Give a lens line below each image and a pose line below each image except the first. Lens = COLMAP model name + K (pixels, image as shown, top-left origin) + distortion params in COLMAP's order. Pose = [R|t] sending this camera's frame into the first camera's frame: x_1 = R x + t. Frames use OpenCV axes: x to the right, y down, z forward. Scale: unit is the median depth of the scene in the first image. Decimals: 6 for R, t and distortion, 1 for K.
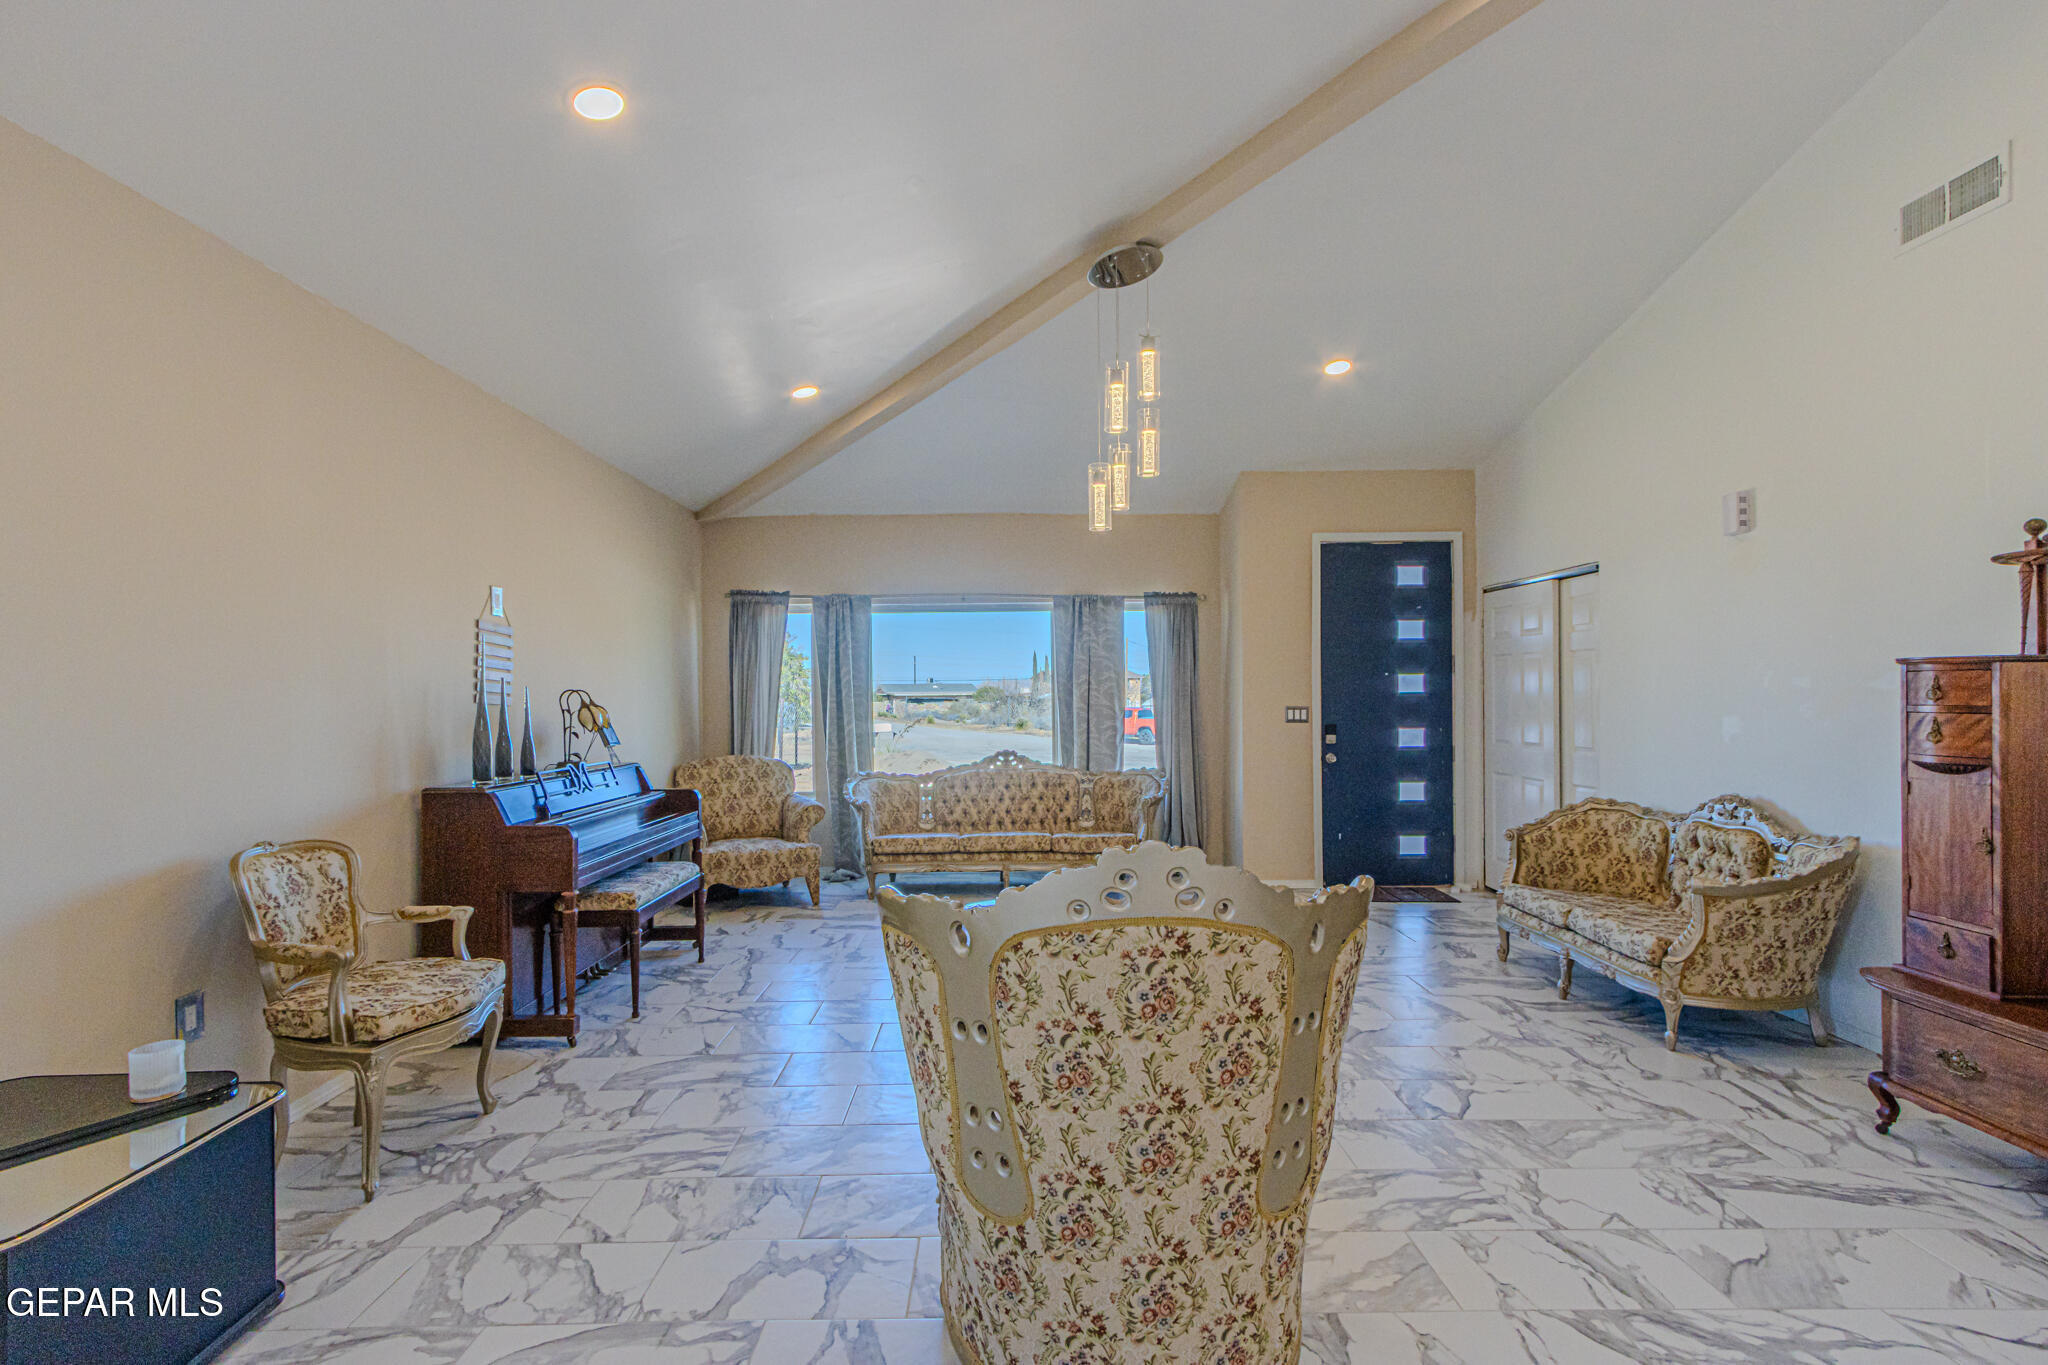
lens RADIAL K [[938.2, 0, 1010.5], [0, 938.2, 695.4], [0, 0, 1]] dist [0.007081, -0.001515]
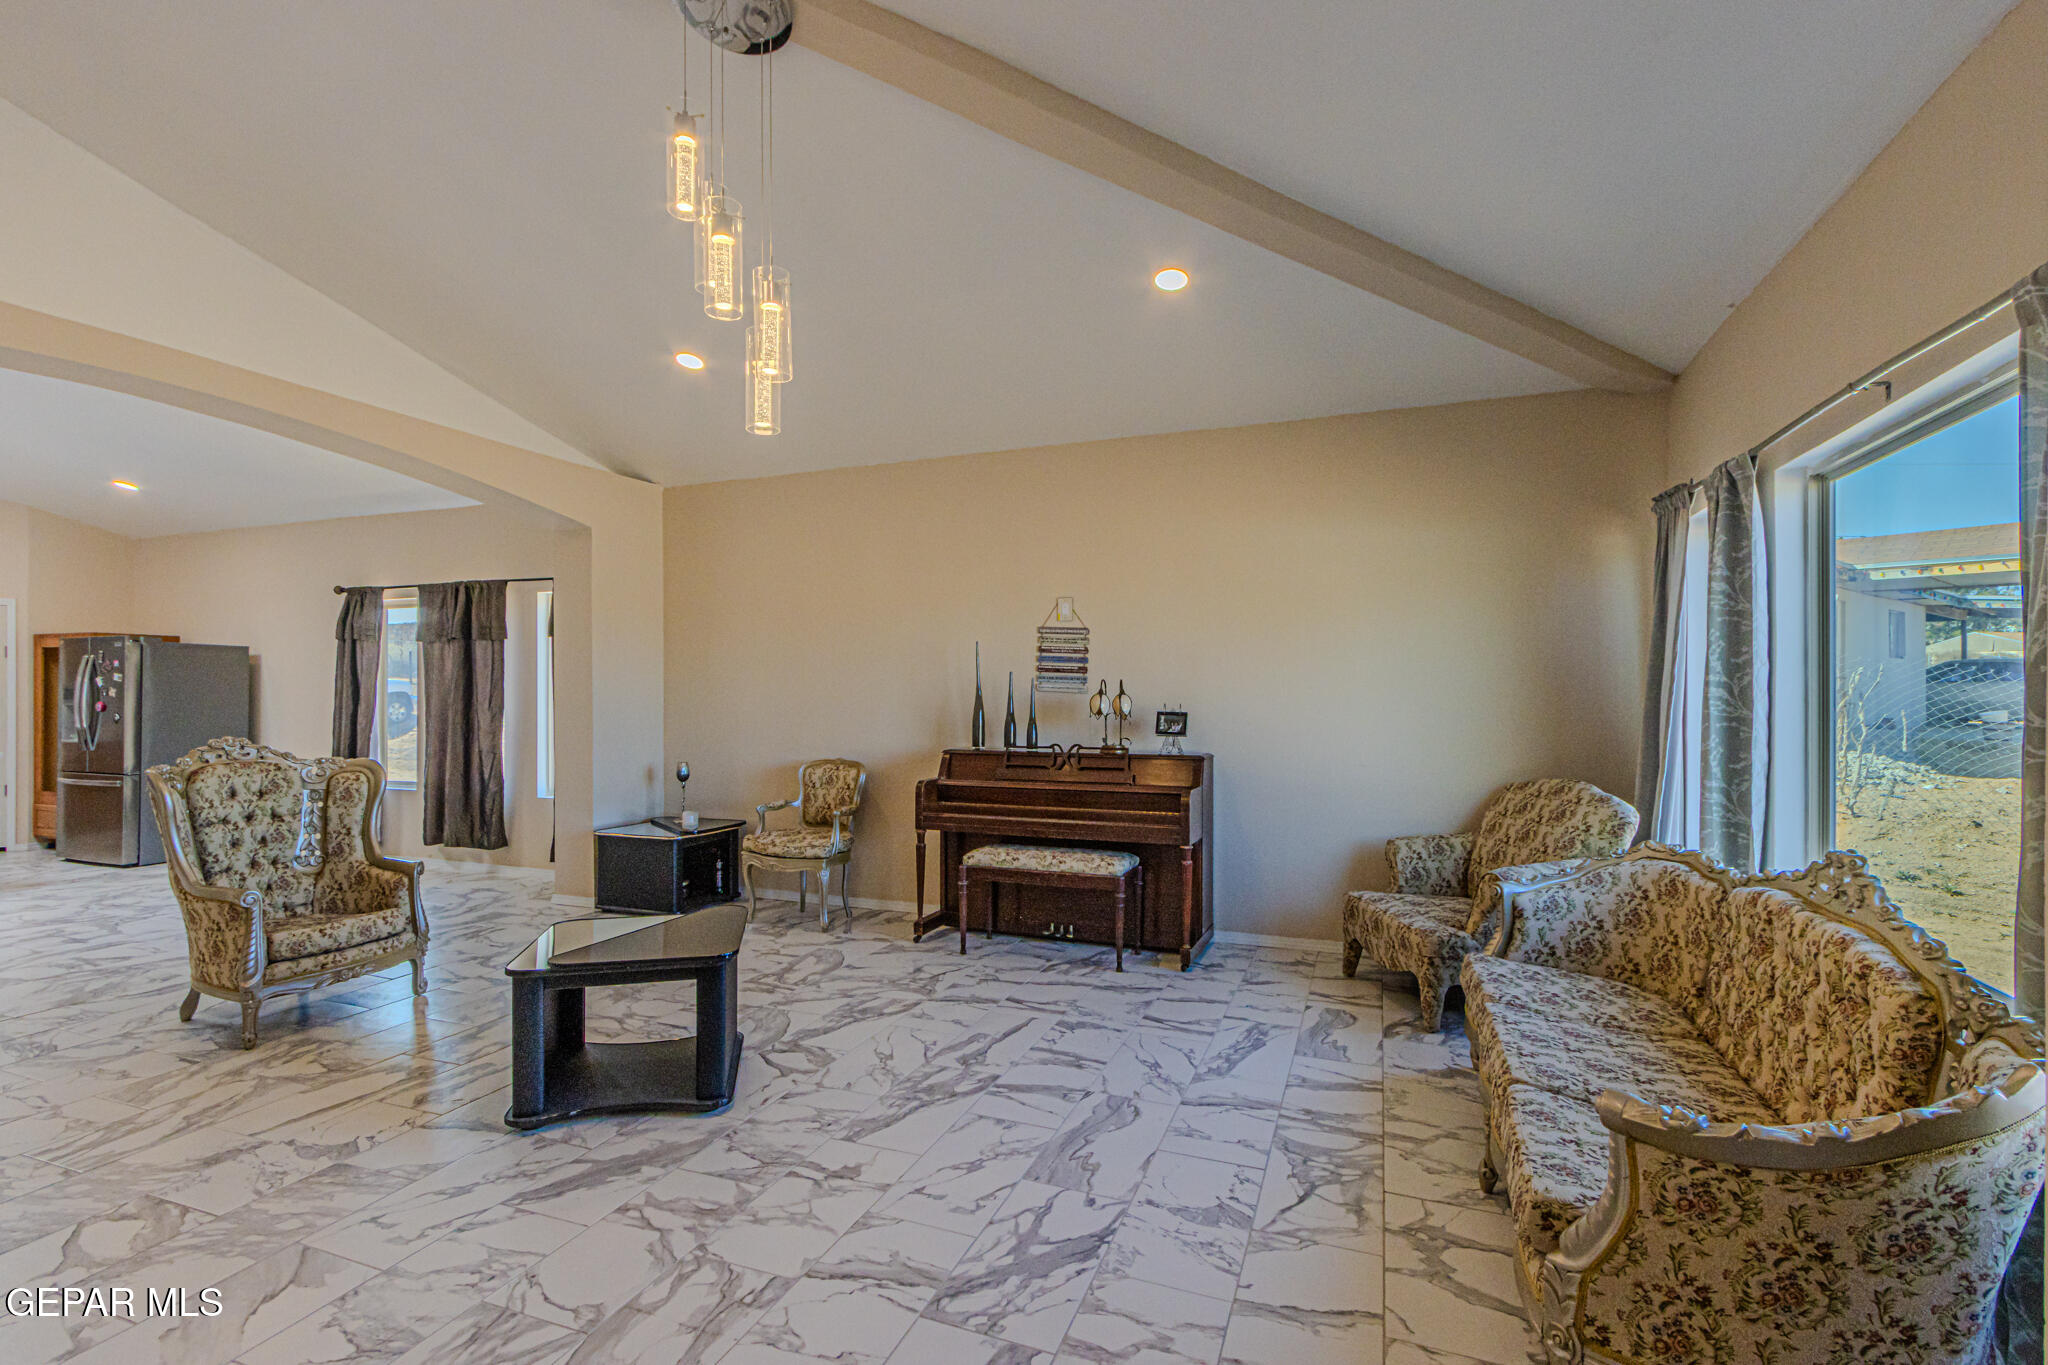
lens RADIAL K [[938.2, 0, 1013.7], [0, 938.2, 692.1], [0, 0, 1]] dist [0.007081, -0.001515]
pose [[-0.366708, 0.007032, -0.930310, 0.639116], [0.005478, 0.999970, 0.005399, 0.002650], [0.930320, -0.003116, -0.366735, 1.394548]]
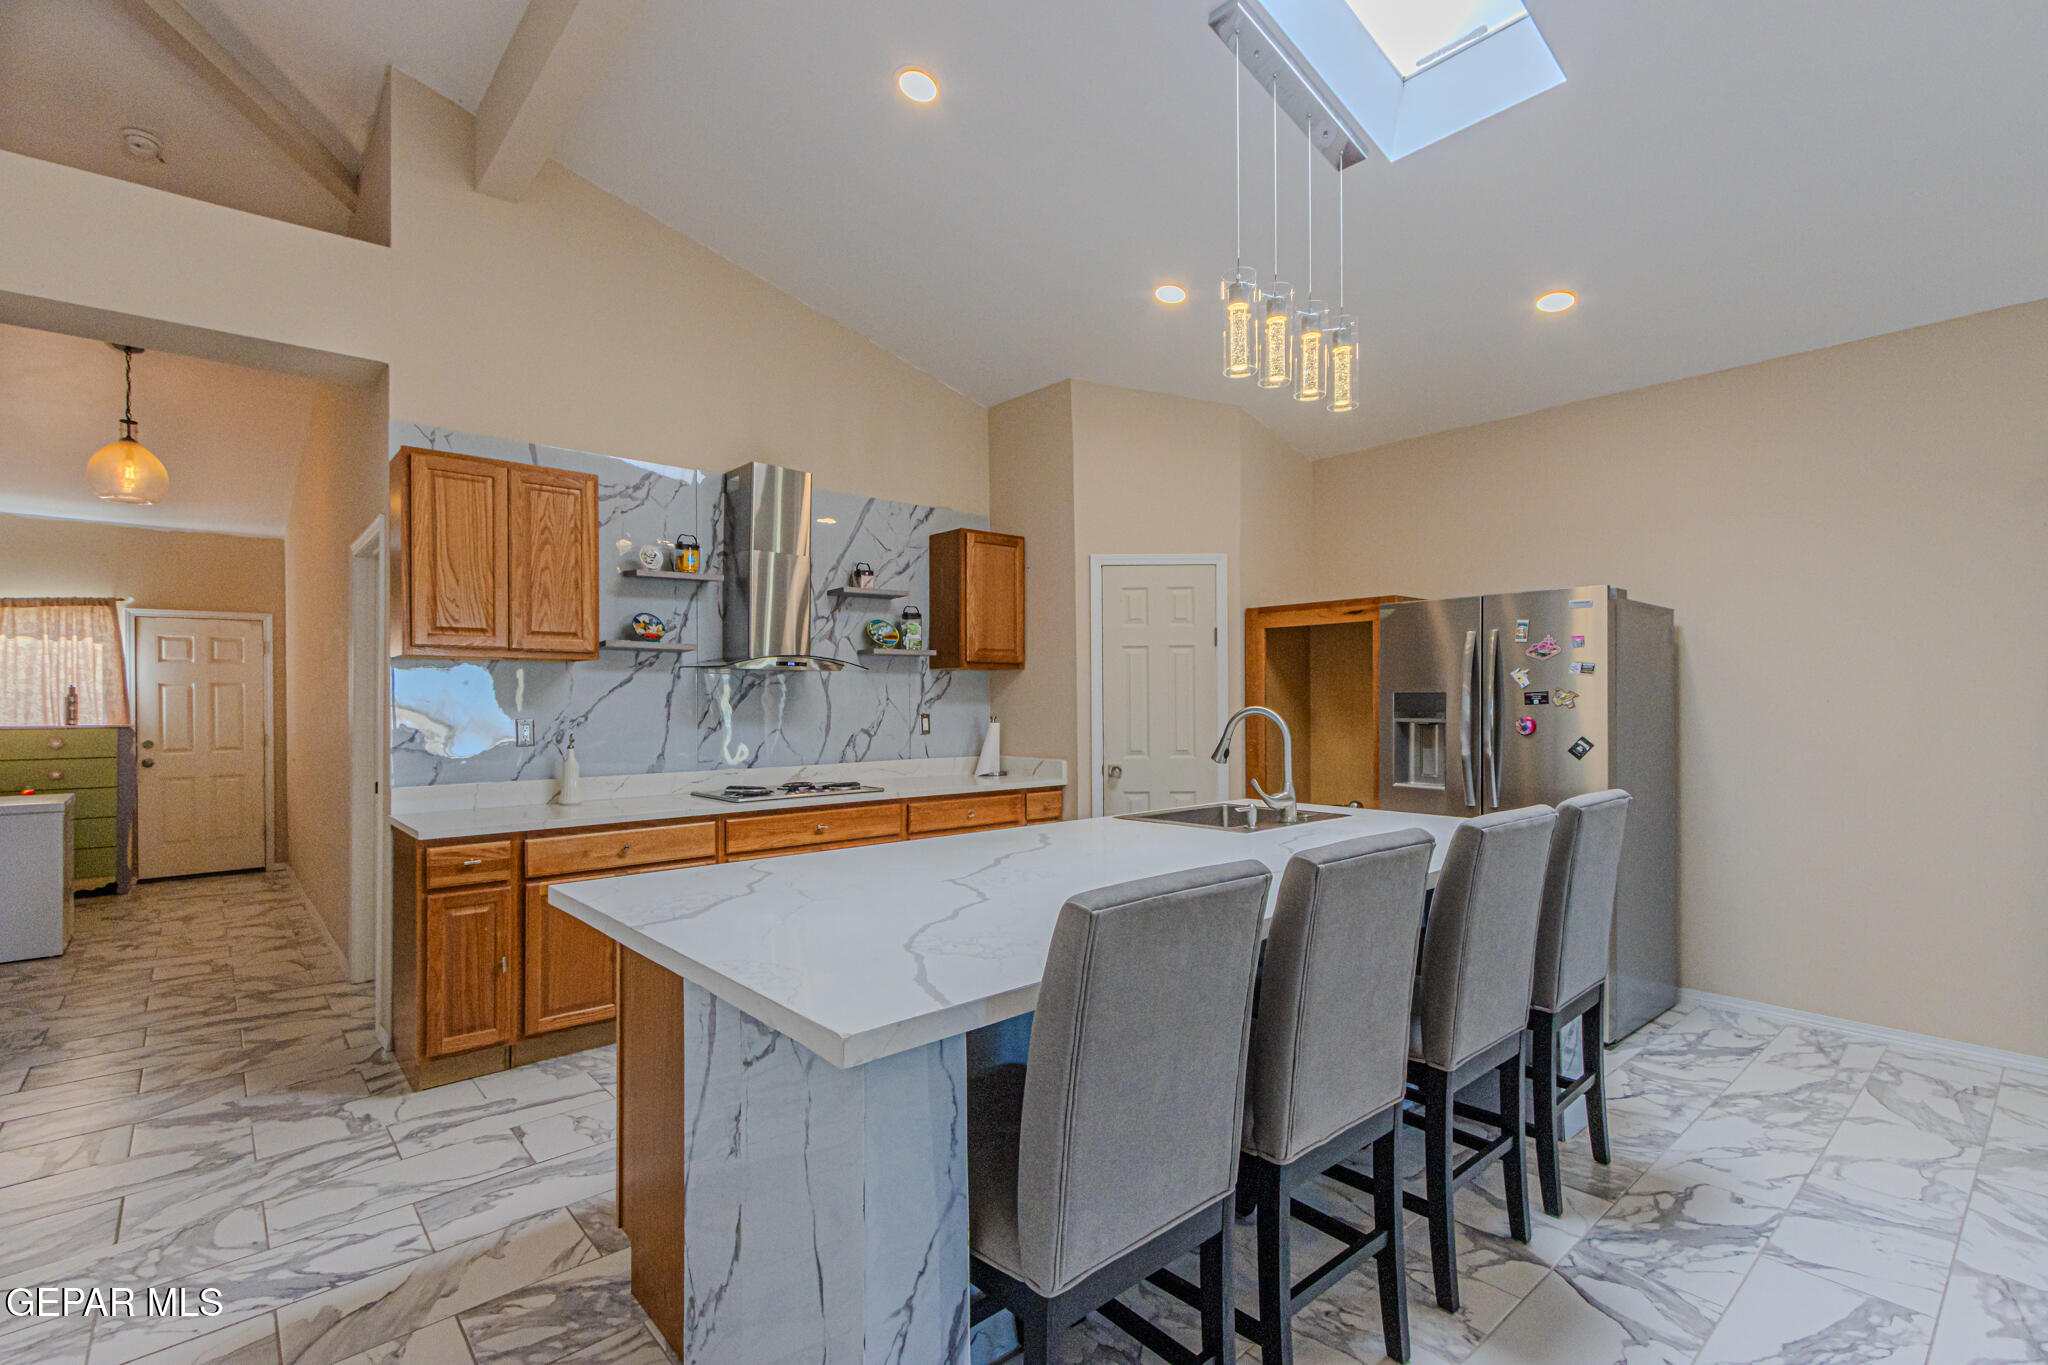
lens RADIAL K [[938.2, 0, 1010.5], [0, 938.2, 695.8], [0, 0, 1]] dist [0.007081, -0.001515]
pose [[-0.759811, 0.009408, -0.650076, 0.607830], [0.014375, 0.999894, -0.002331, -0.004557], [0.649986, -0.011116, -0.759865, -0.384089]]
